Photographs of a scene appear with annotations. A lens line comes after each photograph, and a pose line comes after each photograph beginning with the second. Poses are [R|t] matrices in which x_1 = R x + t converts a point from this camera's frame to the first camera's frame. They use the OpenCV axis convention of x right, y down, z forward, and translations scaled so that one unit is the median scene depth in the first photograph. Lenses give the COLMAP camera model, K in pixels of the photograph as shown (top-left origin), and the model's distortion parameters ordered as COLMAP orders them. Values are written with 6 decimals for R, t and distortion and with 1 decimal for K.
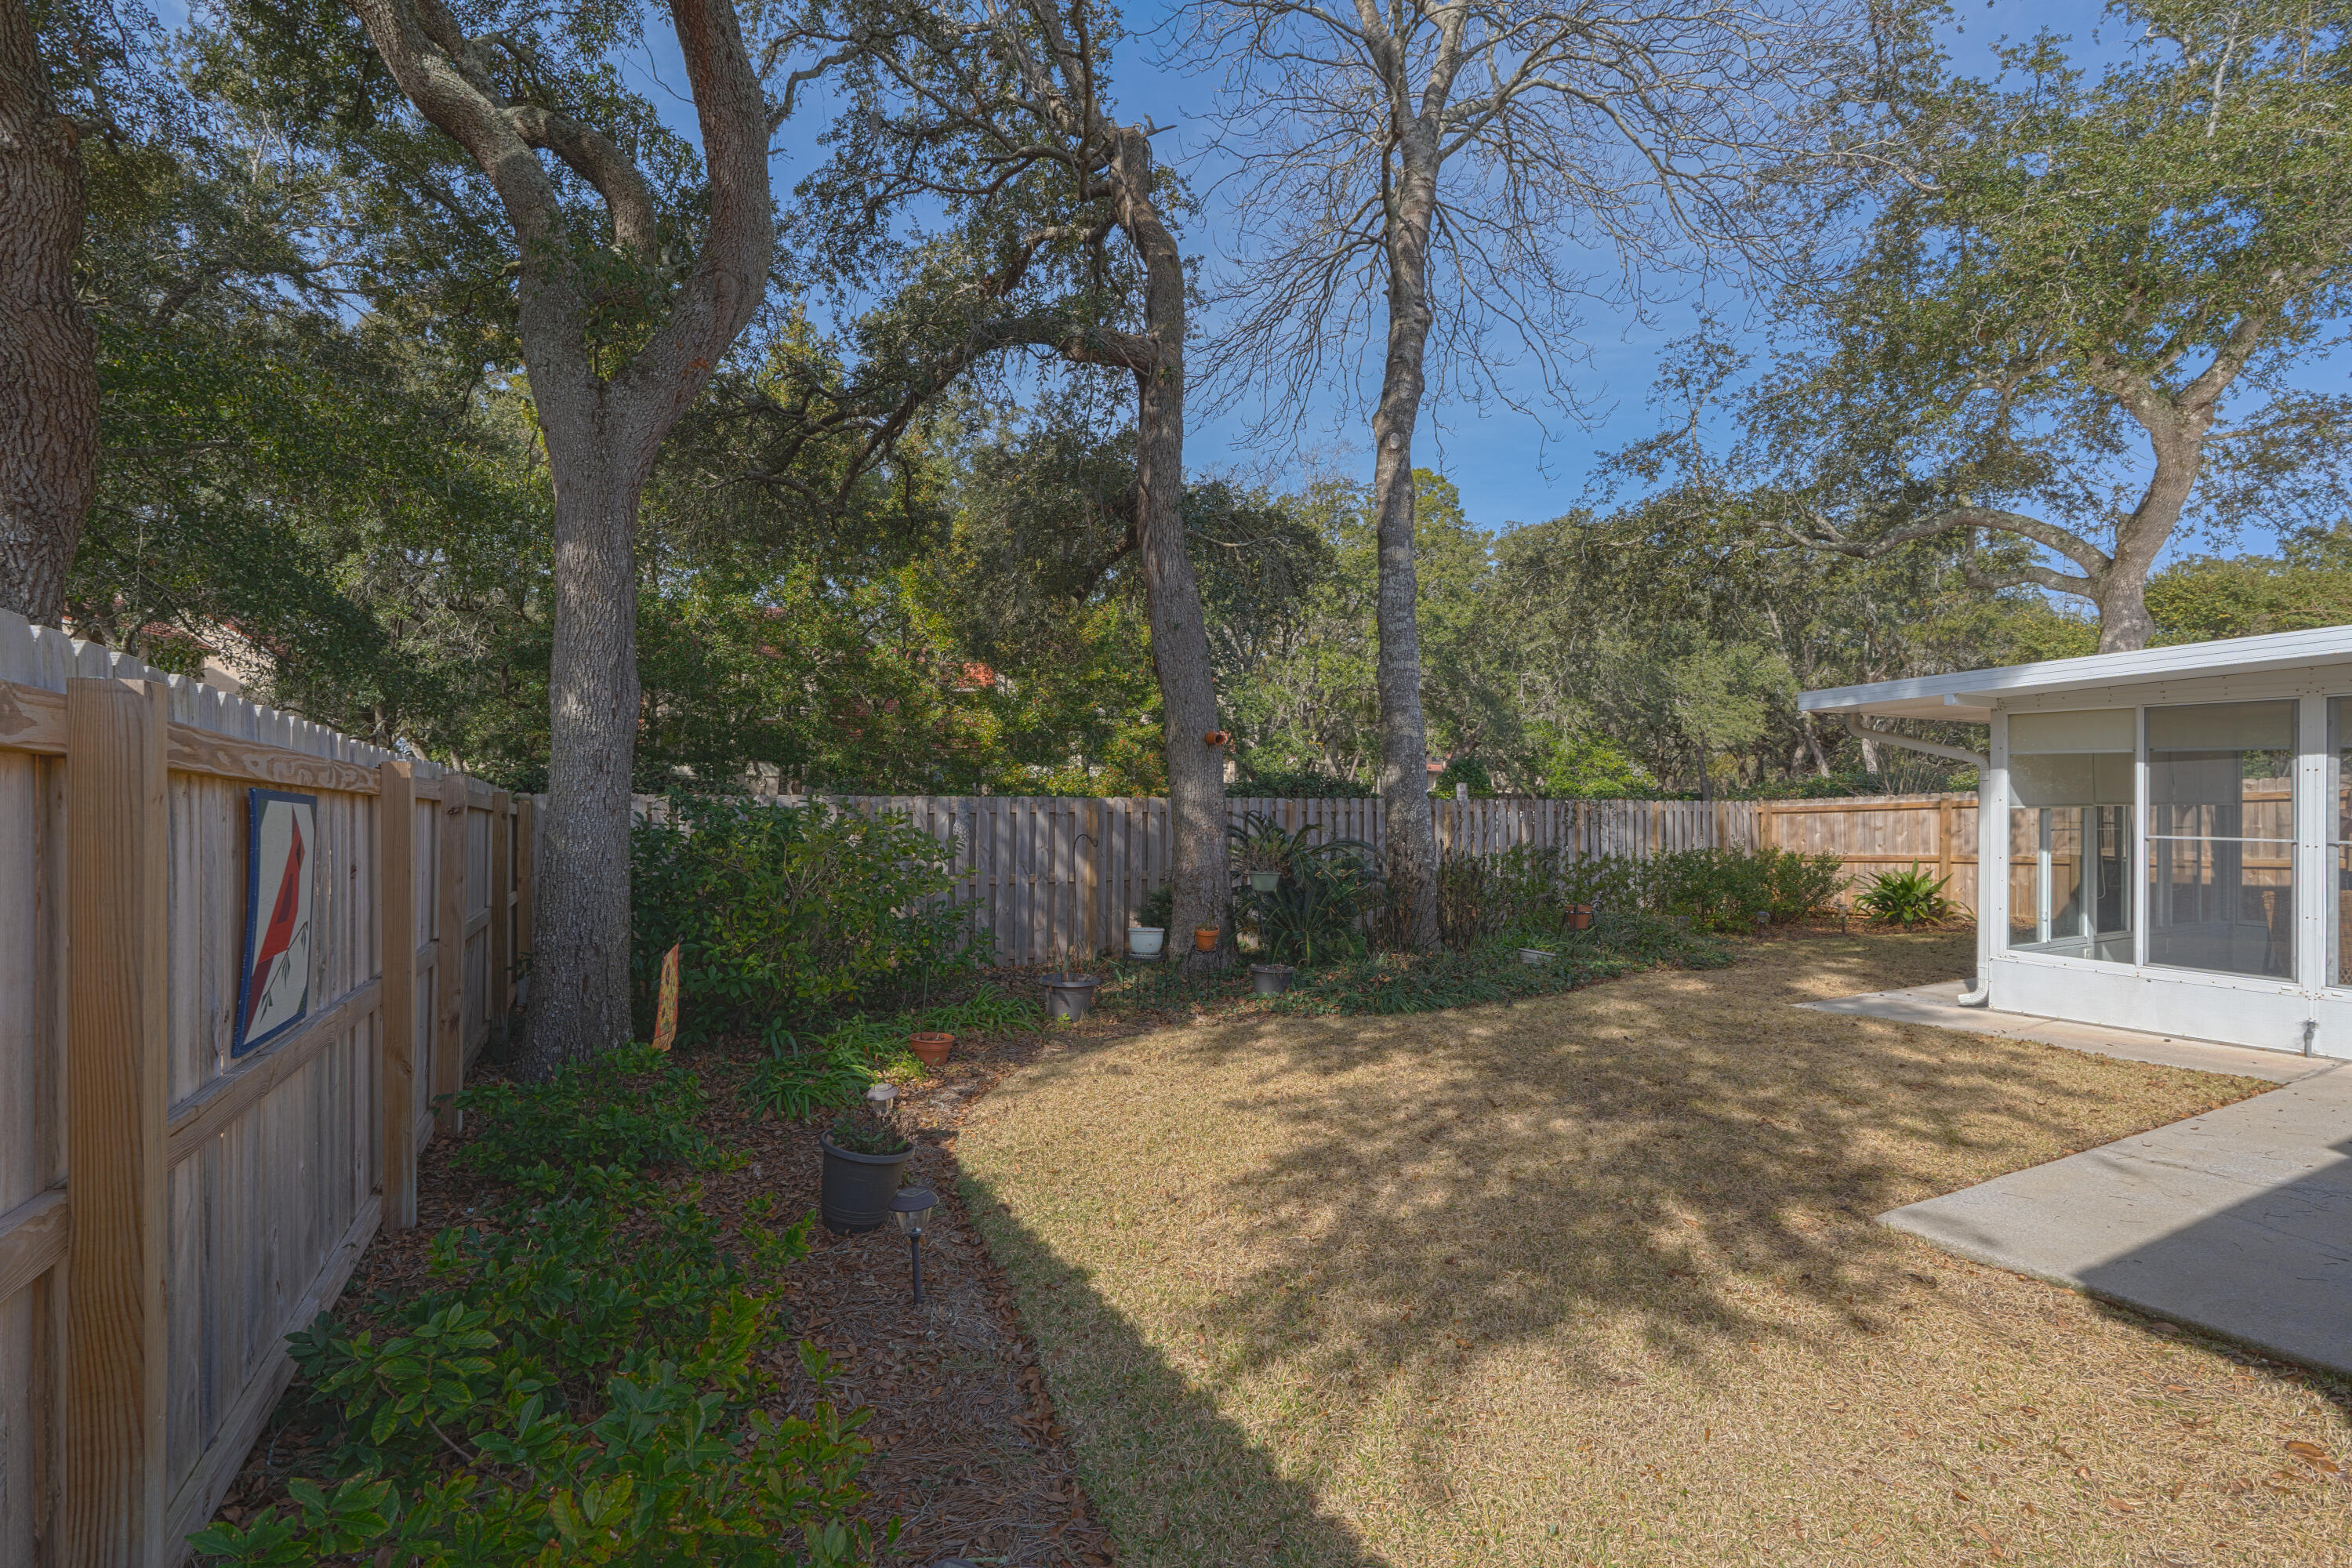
lens RADIAL K [[1075.6, 0, 1176.0], [0, 1075.6, 784.0], [0, 0, 1]] dist [0.000559, -0.000096]
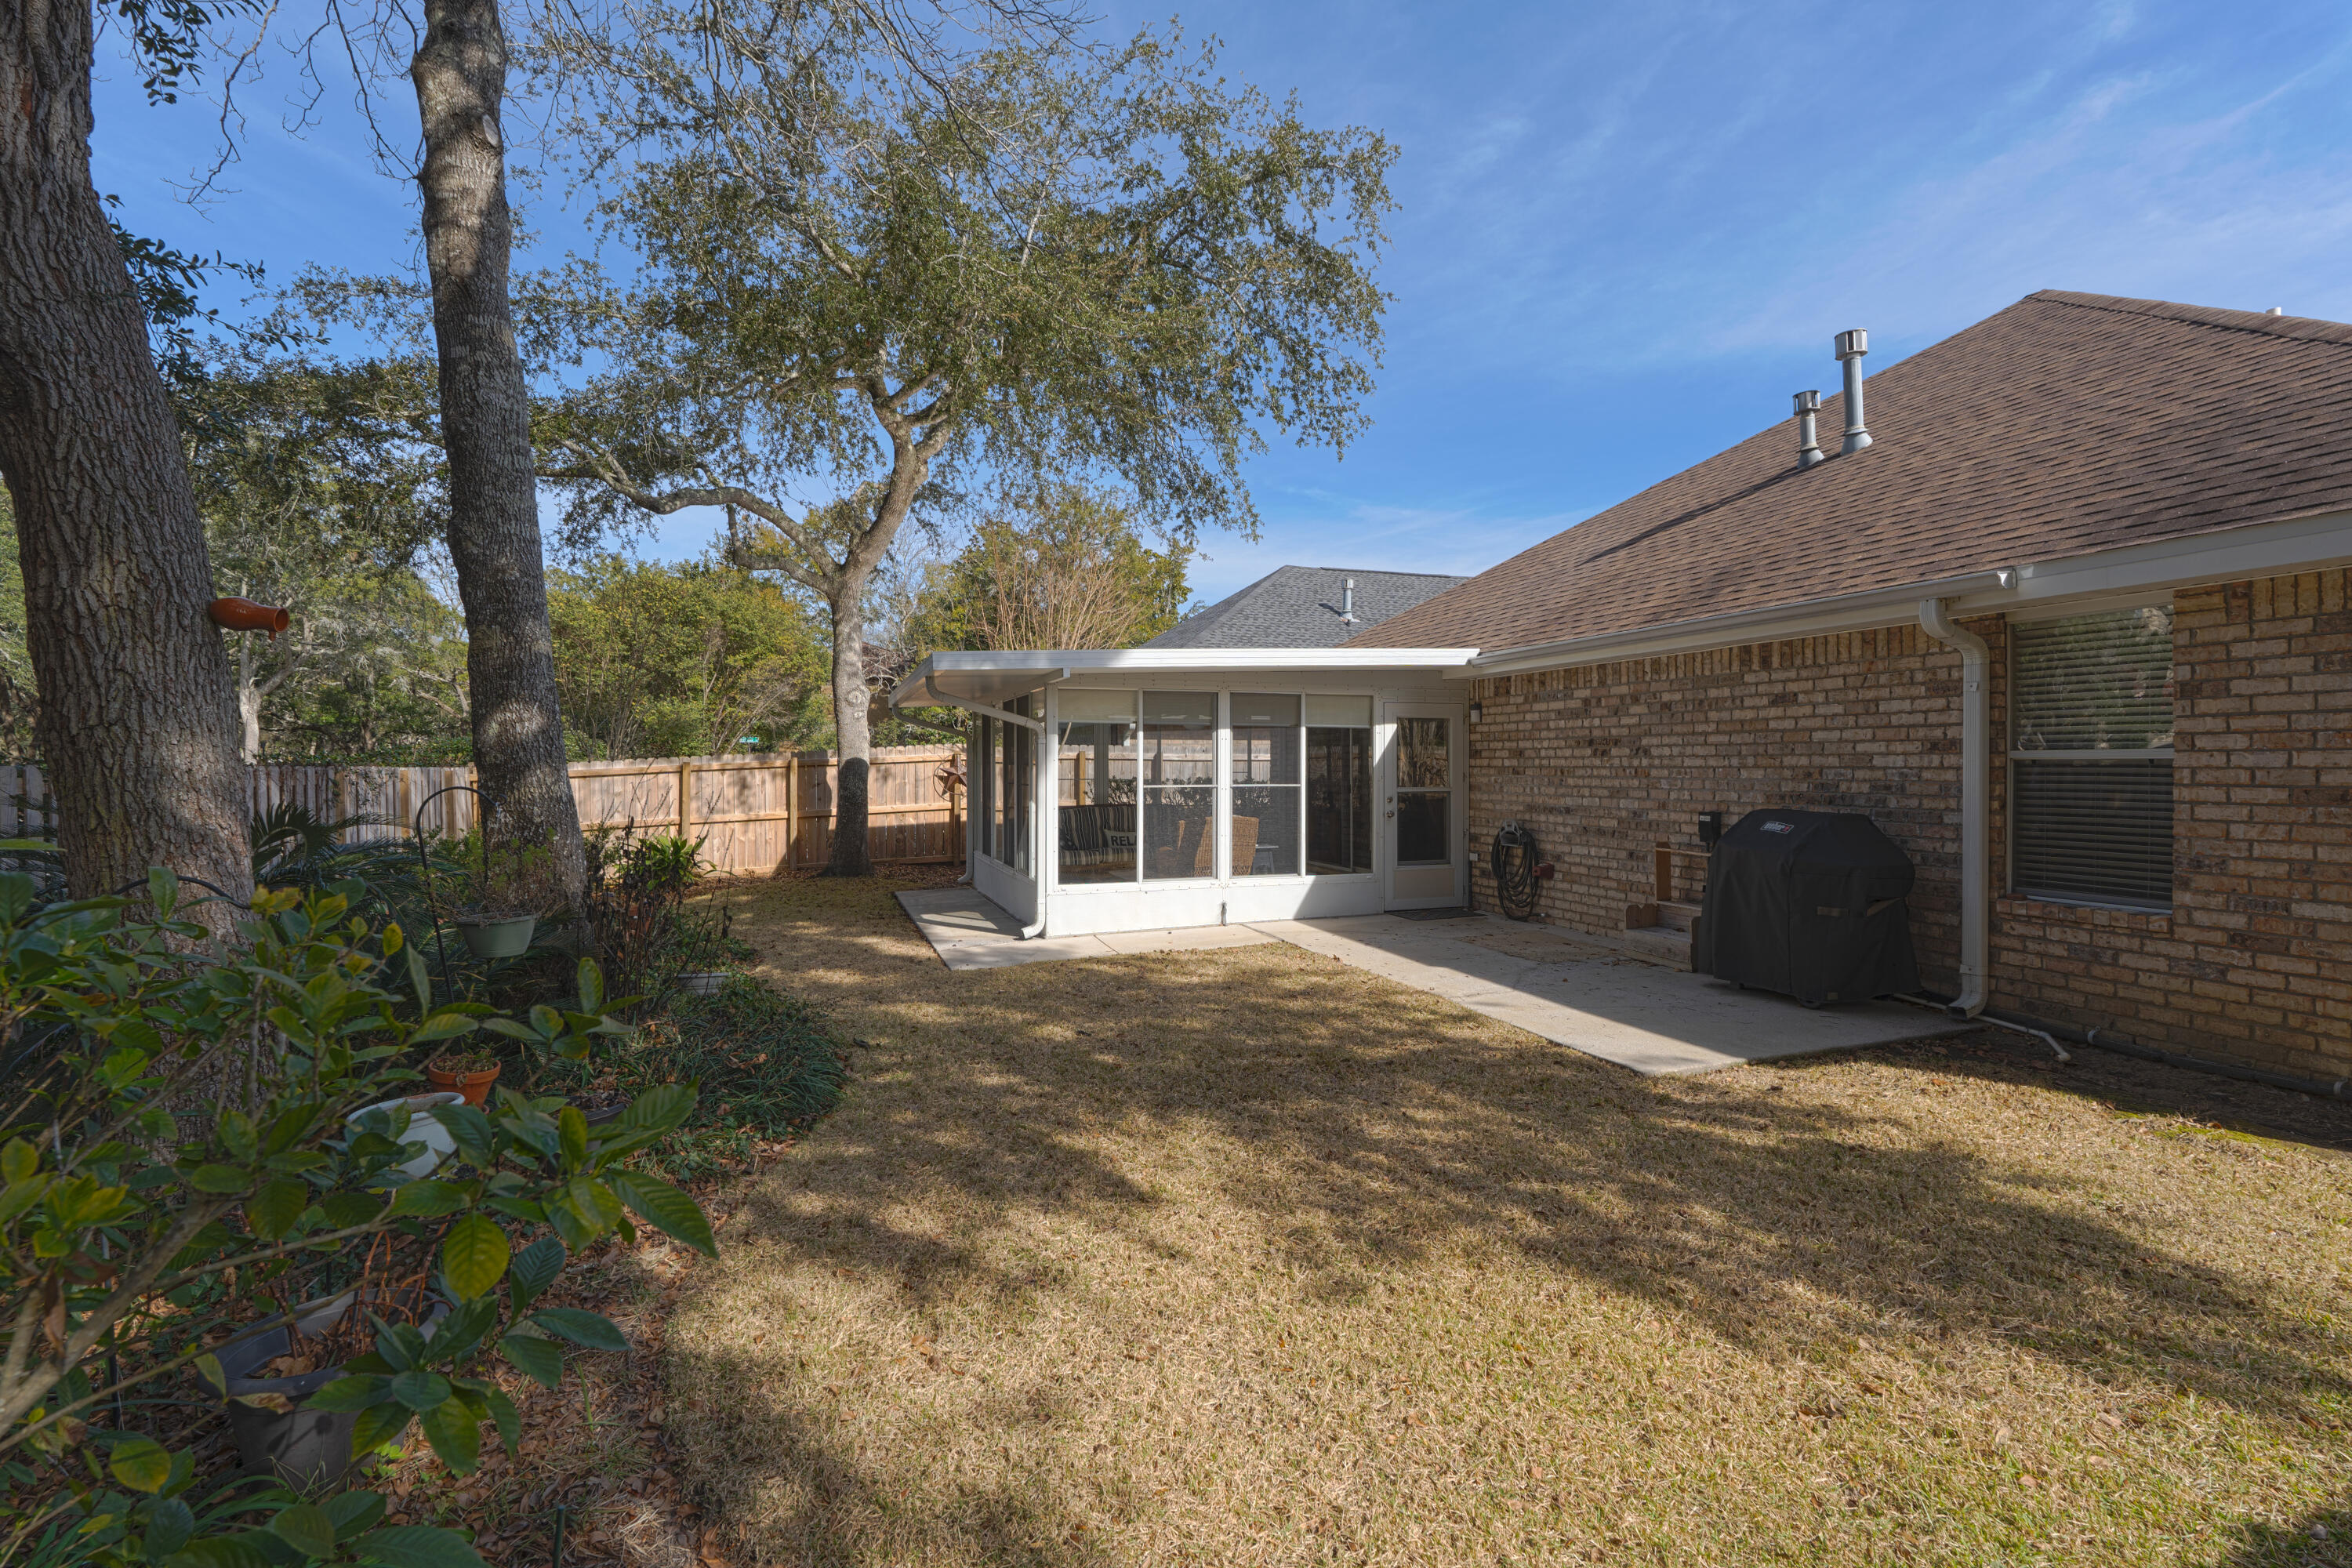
lens RADIAL K [[1037.1, 0, 1172.7], [0, 1037.1, 764.0], [0, 0, 1]] dist [-0.000944, -0.000937]
pose [[0.164738, -0.007233, 0.986311, -0.515014], [-0.003724, 0.999961, 0.007955, 0.014126], [-0.986330, -0.004984, 0.164704, 1.024767]]
